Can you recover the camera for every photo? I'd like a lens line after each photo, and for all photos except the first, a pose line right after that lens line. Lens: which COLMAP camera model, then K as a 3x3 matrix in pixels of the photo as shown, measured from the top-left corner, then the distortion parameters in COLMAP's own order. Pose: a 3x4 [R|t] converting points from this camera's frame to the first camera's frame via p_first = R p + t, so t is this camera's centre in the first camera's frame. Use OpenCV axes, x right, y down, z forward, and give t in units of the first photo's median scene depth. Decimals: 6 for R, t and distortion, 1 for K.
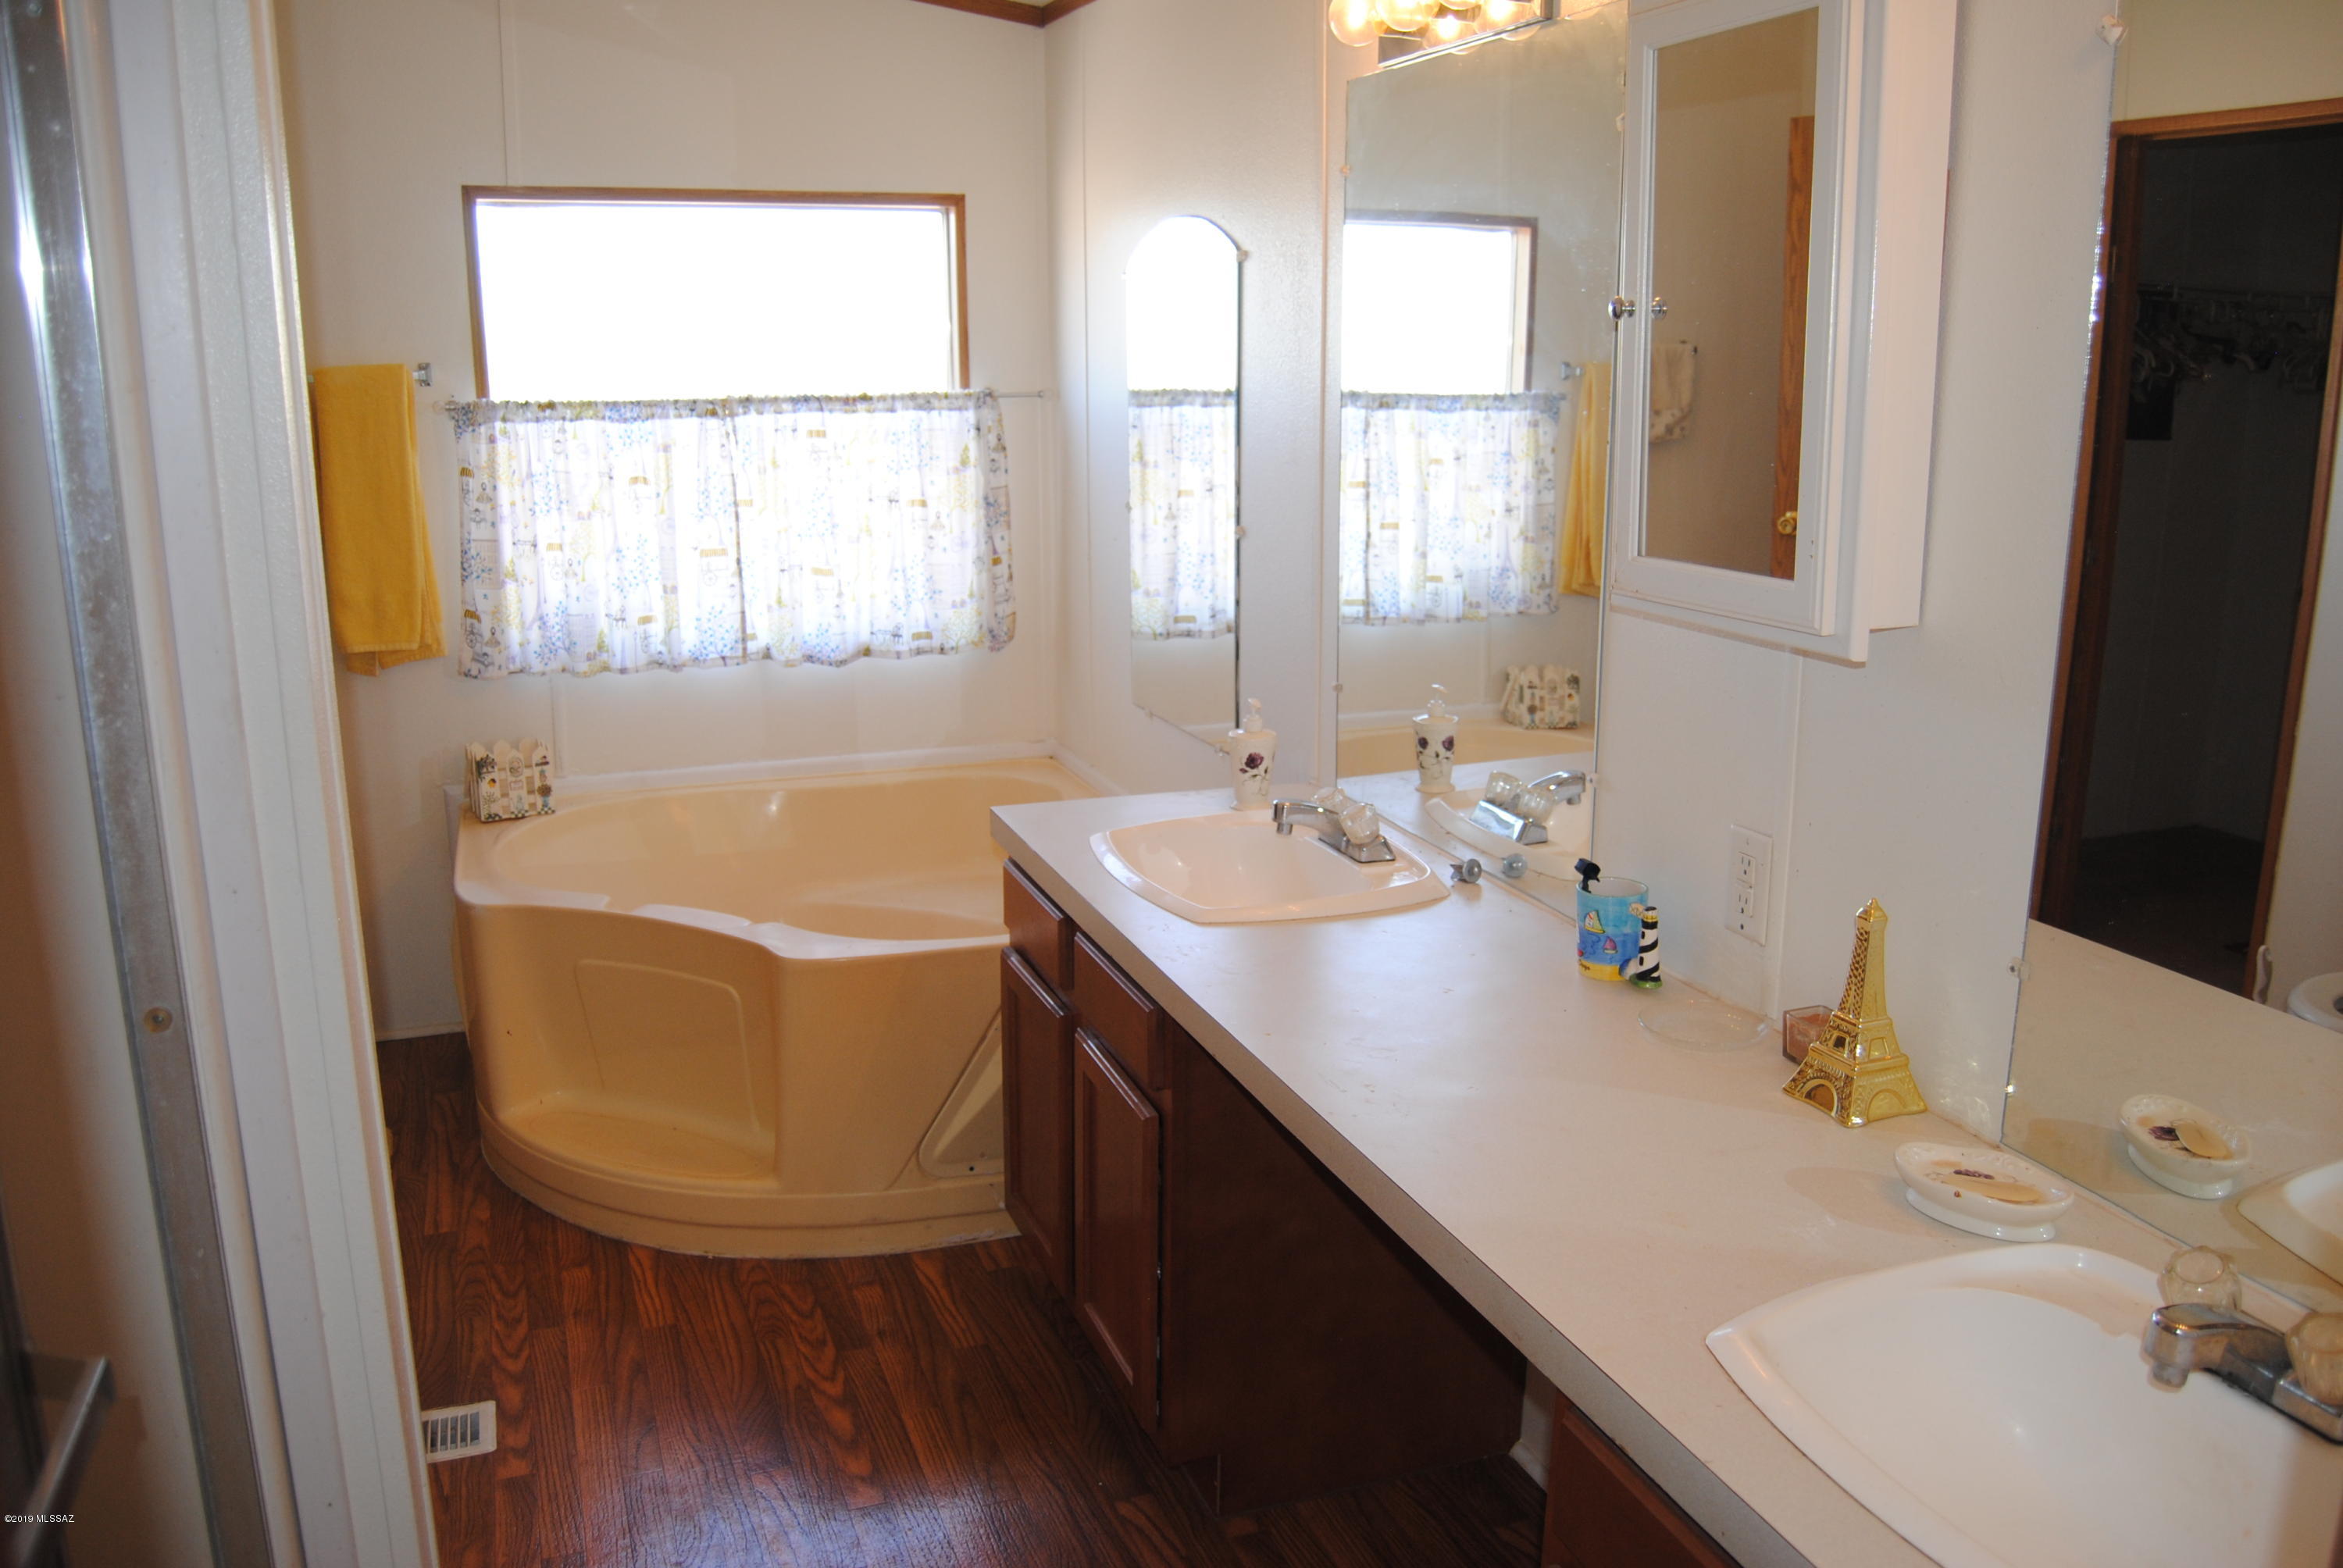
lens RADIAL K [[1872.7, 0, 1170.2], [0, 1872.7, 775.8], [0, 0, 1]] dist [-0.004611, -0.003642]
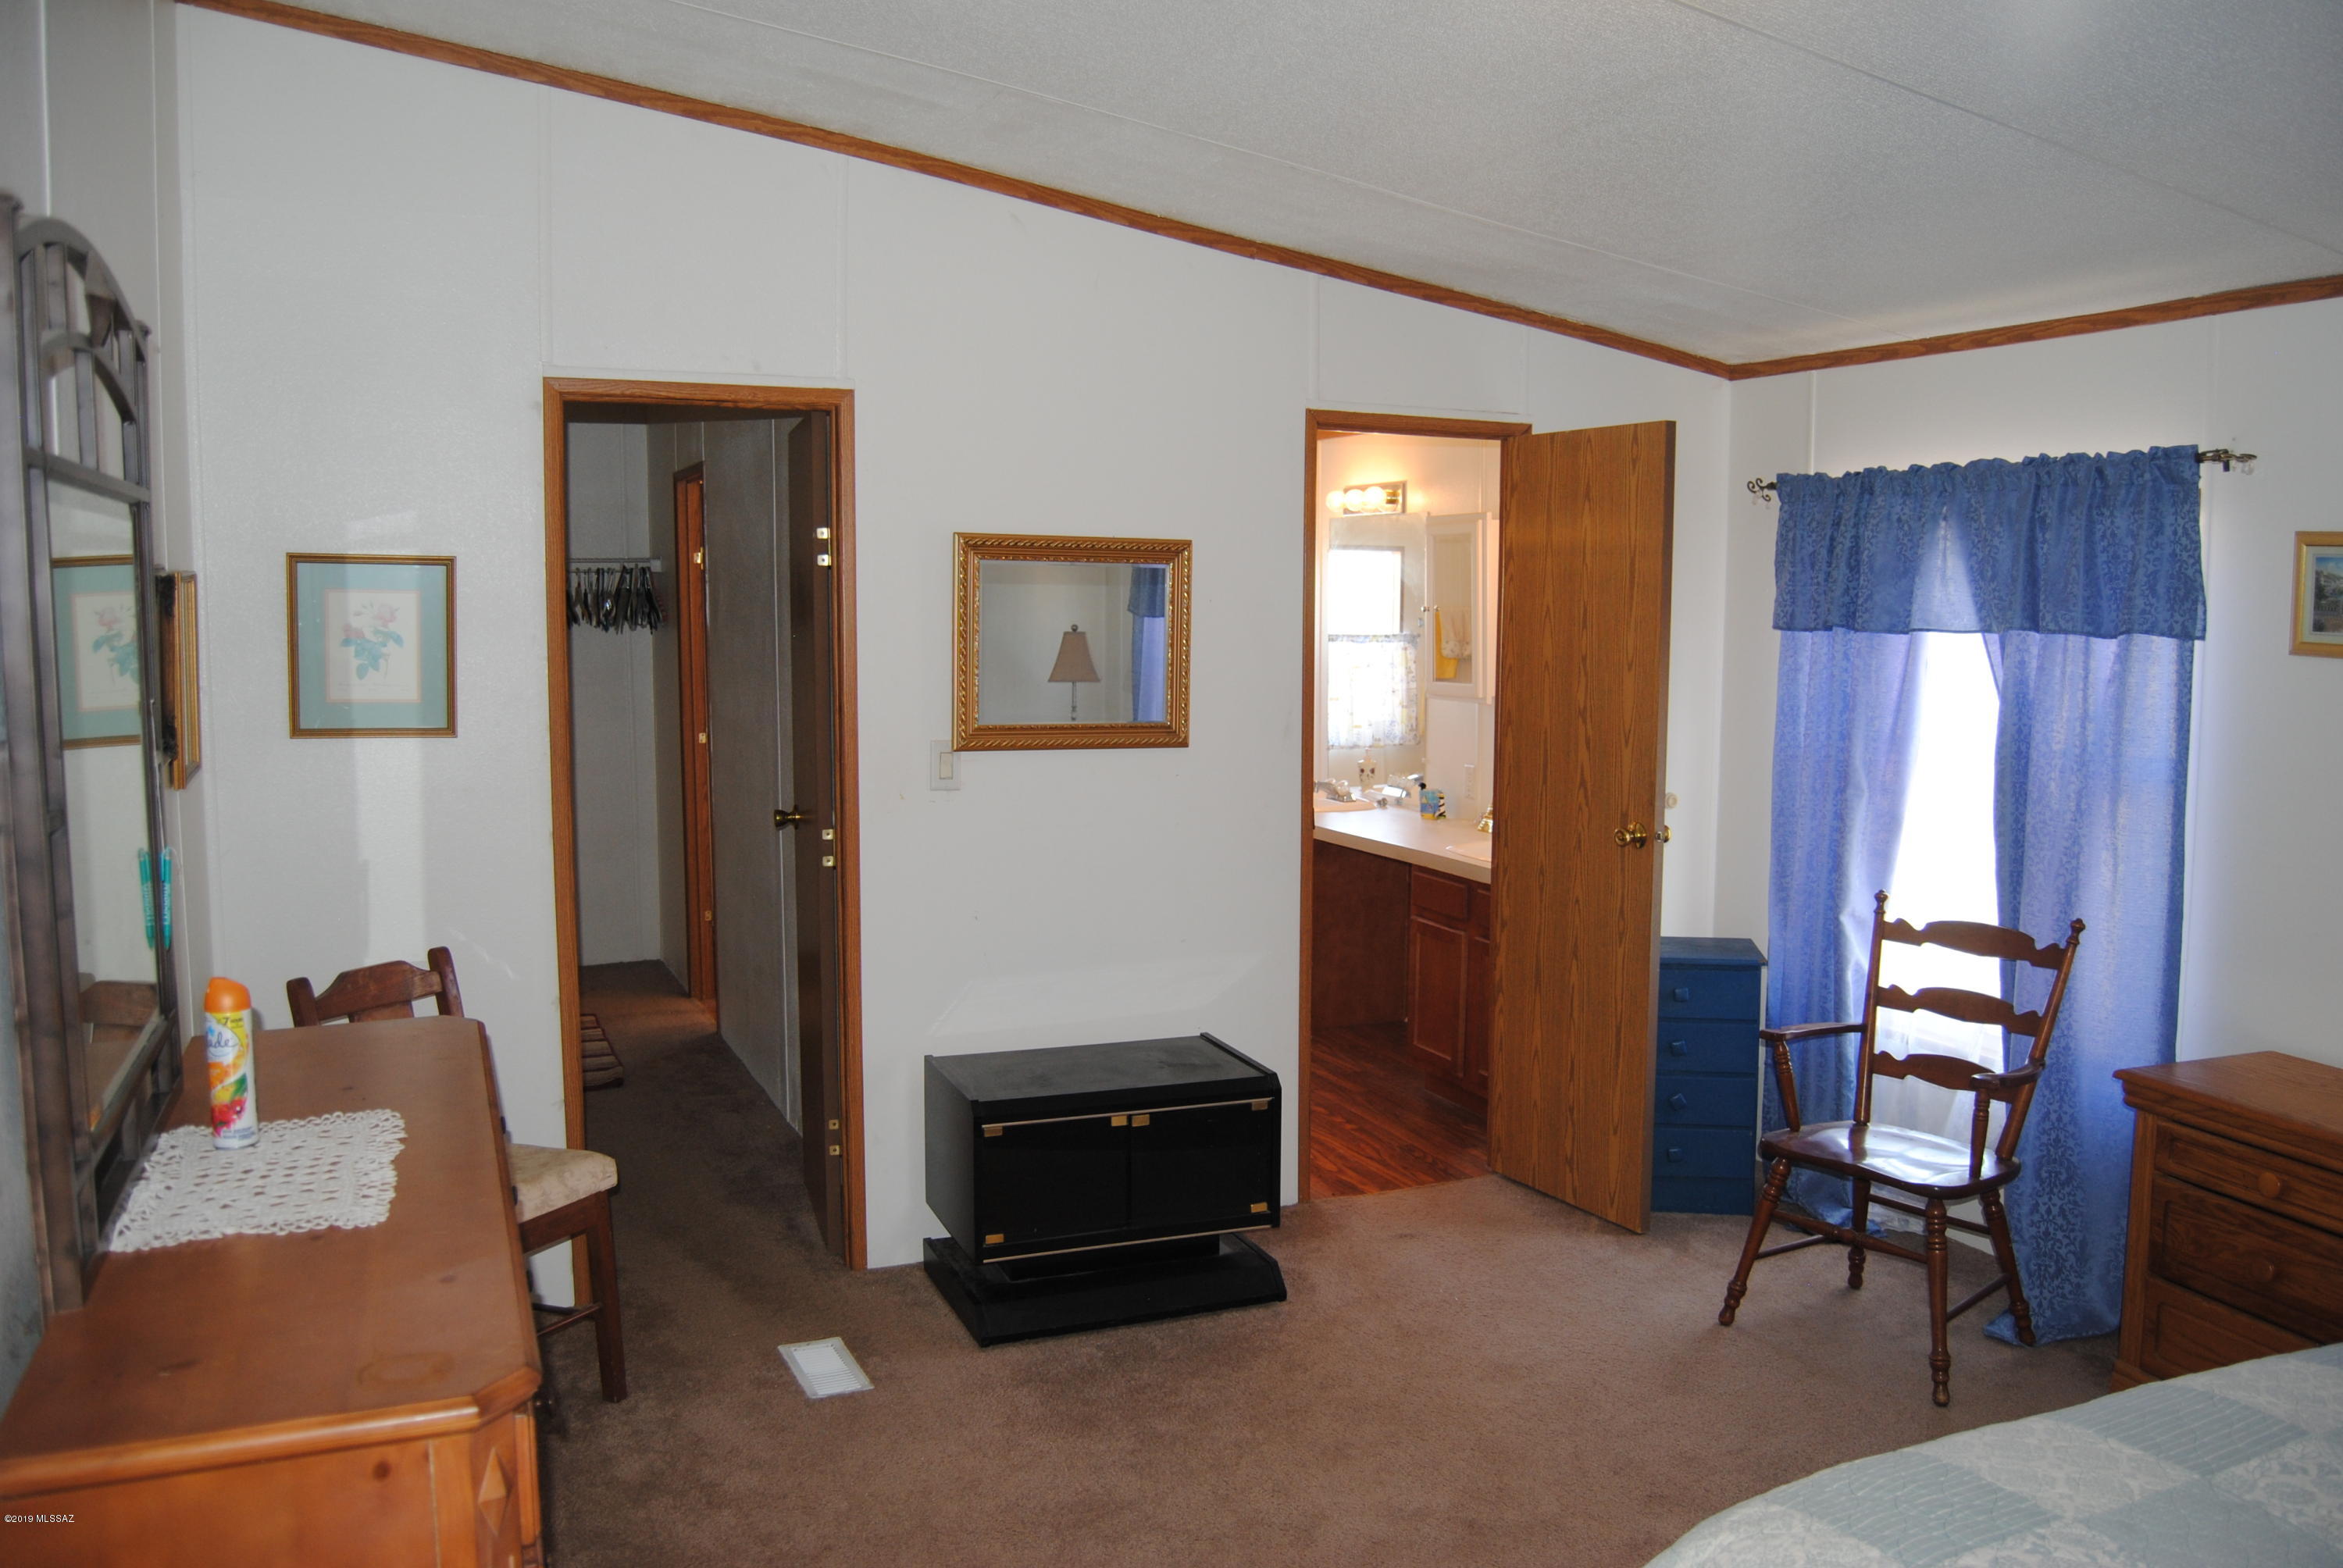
lens RADIAL K [[1872.7, 0, 1173.8], [0, 1872.7, 784.2], [0, 0, 1]] dist [-0.004611, -0.003642]
pose [[0.998159, -0.004622, 0.060478, -0.176618], [0.011960, 0.992514, -0.121540, 0.198499], [-0.059464, 0.122040, 0.990742, -0.963952]]
